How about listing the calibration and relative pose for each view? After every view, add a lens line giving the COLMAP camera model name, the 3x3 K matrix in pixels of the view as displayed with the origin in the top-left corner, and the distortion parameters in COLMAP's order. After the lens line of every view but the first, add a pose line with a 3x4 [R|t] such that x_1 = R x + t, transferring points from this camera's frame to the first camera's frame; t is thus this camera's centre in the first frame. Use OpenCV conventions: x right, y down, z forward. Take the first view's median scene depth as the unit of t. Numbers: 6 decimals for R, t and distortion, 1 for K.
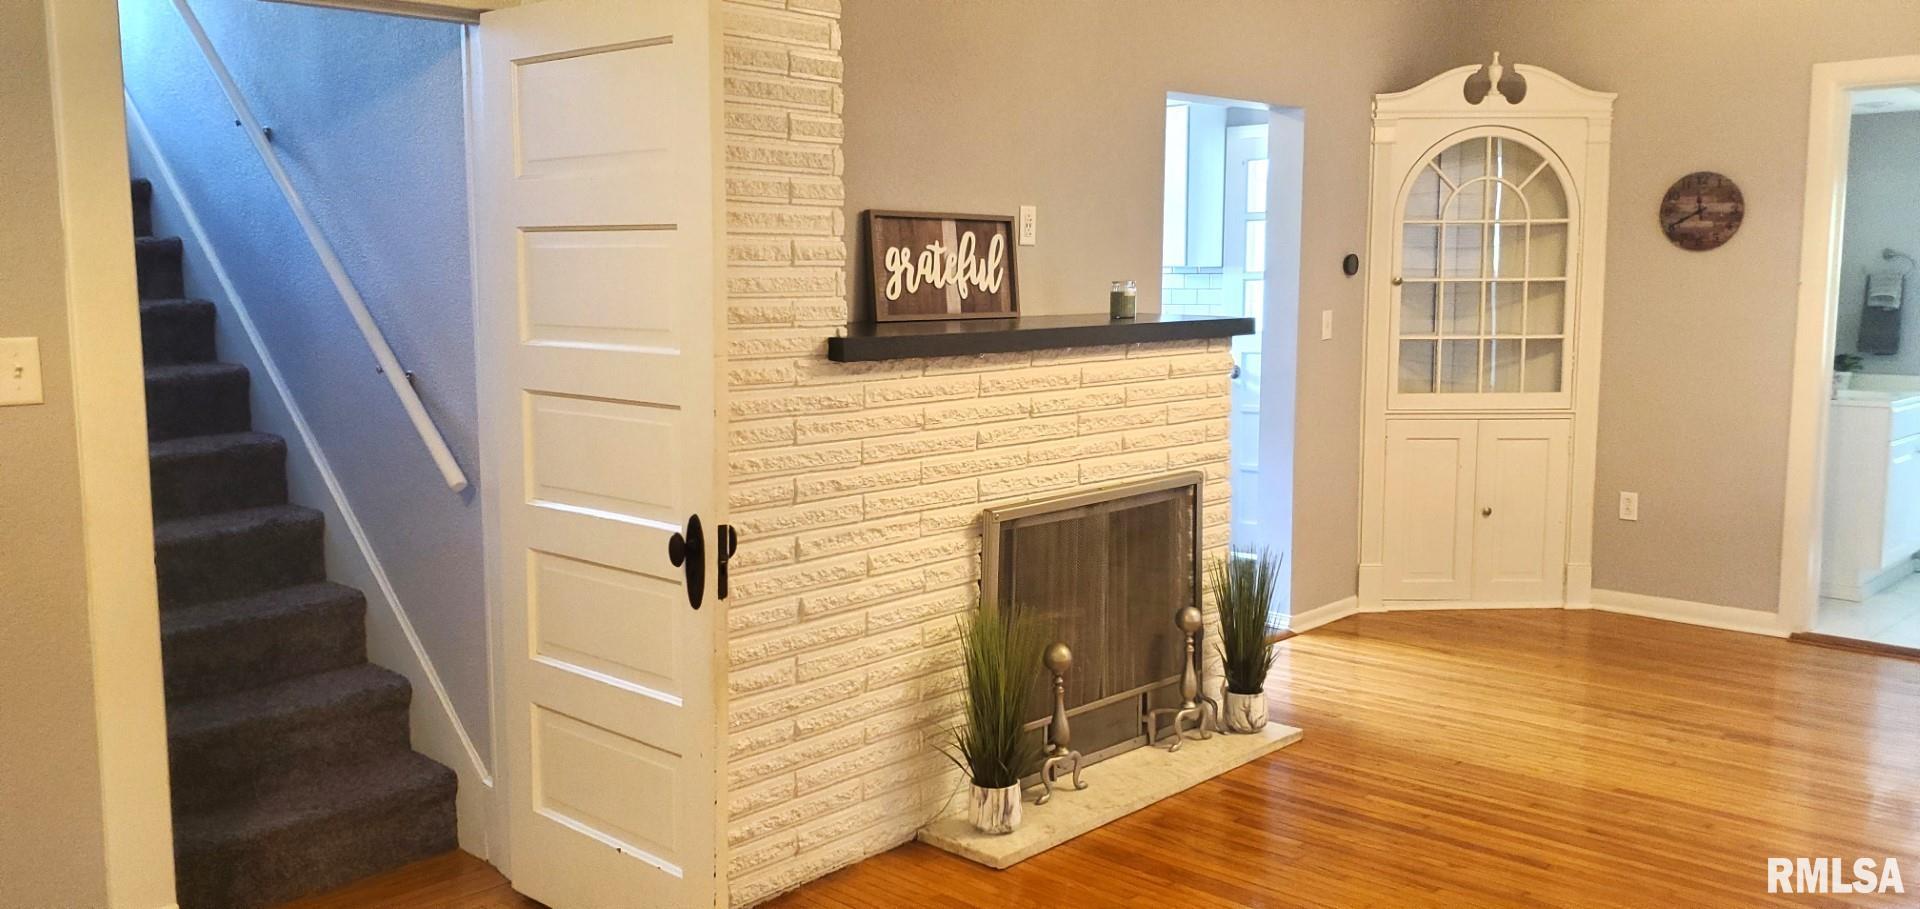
lens RADIAL K [[1532.5, 0, 974.5], [0, 1532.5, 437.5], [0, 0, 1]] dist [0.095218, -0.116714]
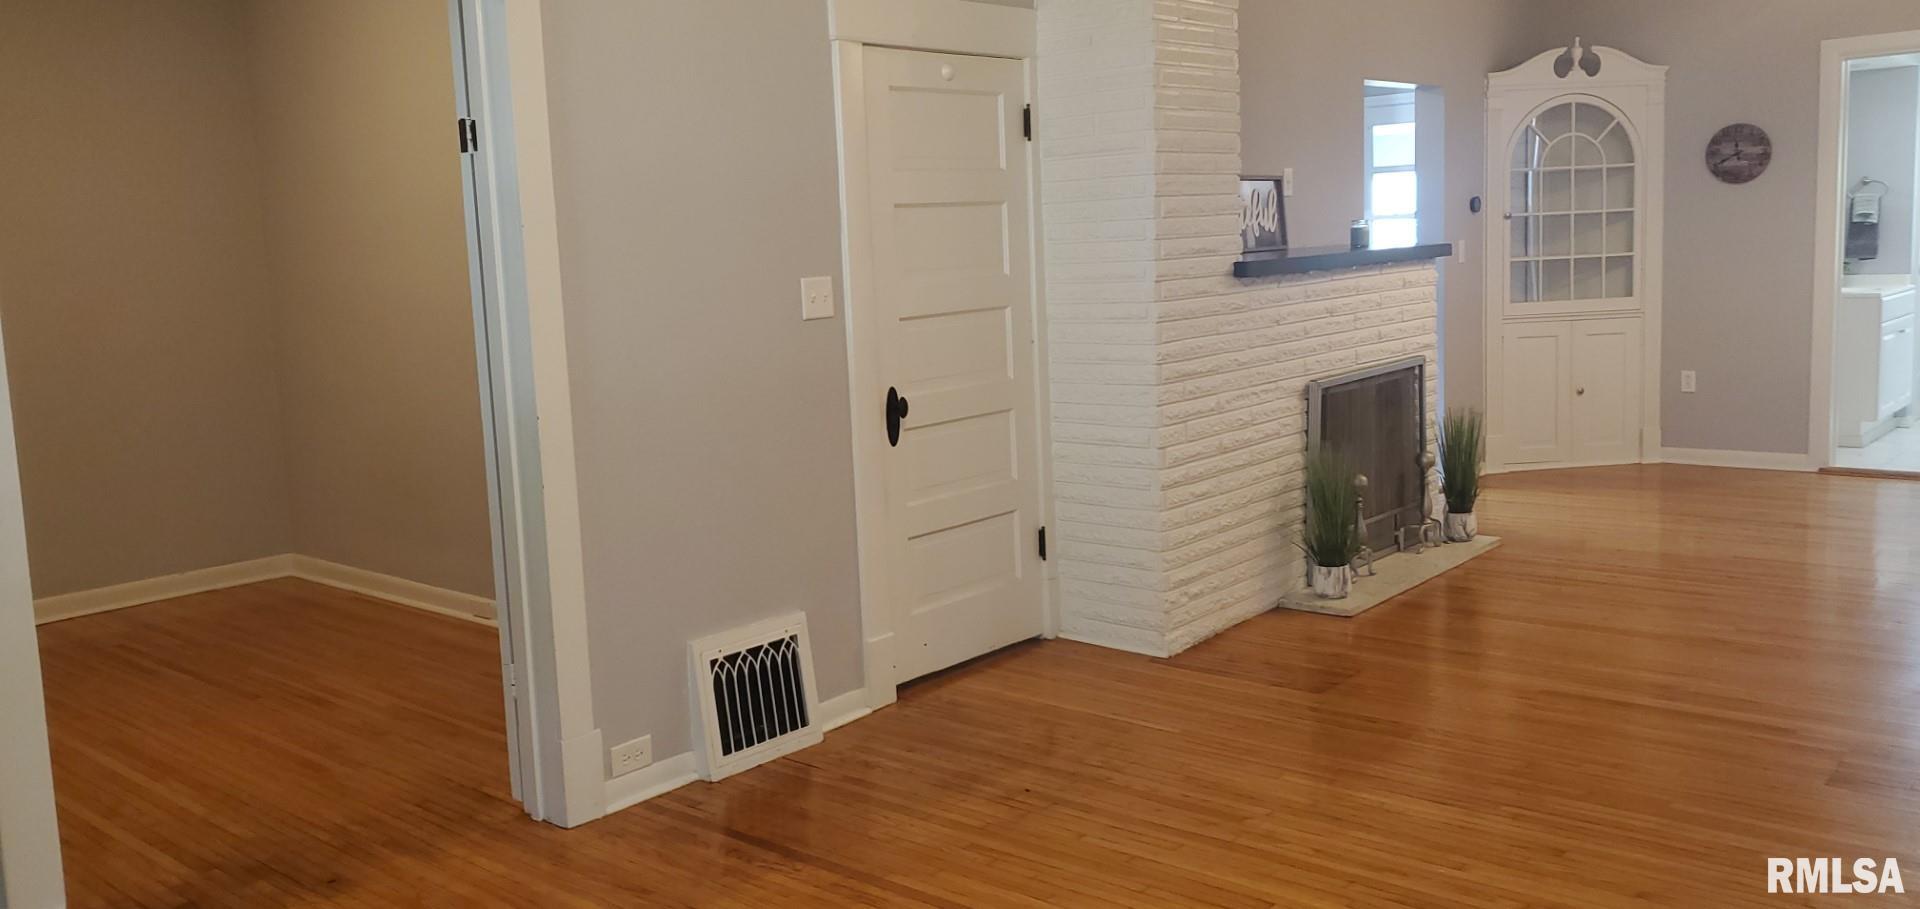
lens RADIAL K [[1532.5, 0, 962.2], [0, 1532.5, 414.9], [0, 0, 1]] dist [0.095218, -0.116714]
pose [[0.997908, -0.046179, 0.045255, -0.331481], [0.045878, 0.998918, 0.007670, 0.045663], [-0.045560, -0.005578, 0.998946, -0.372052]]
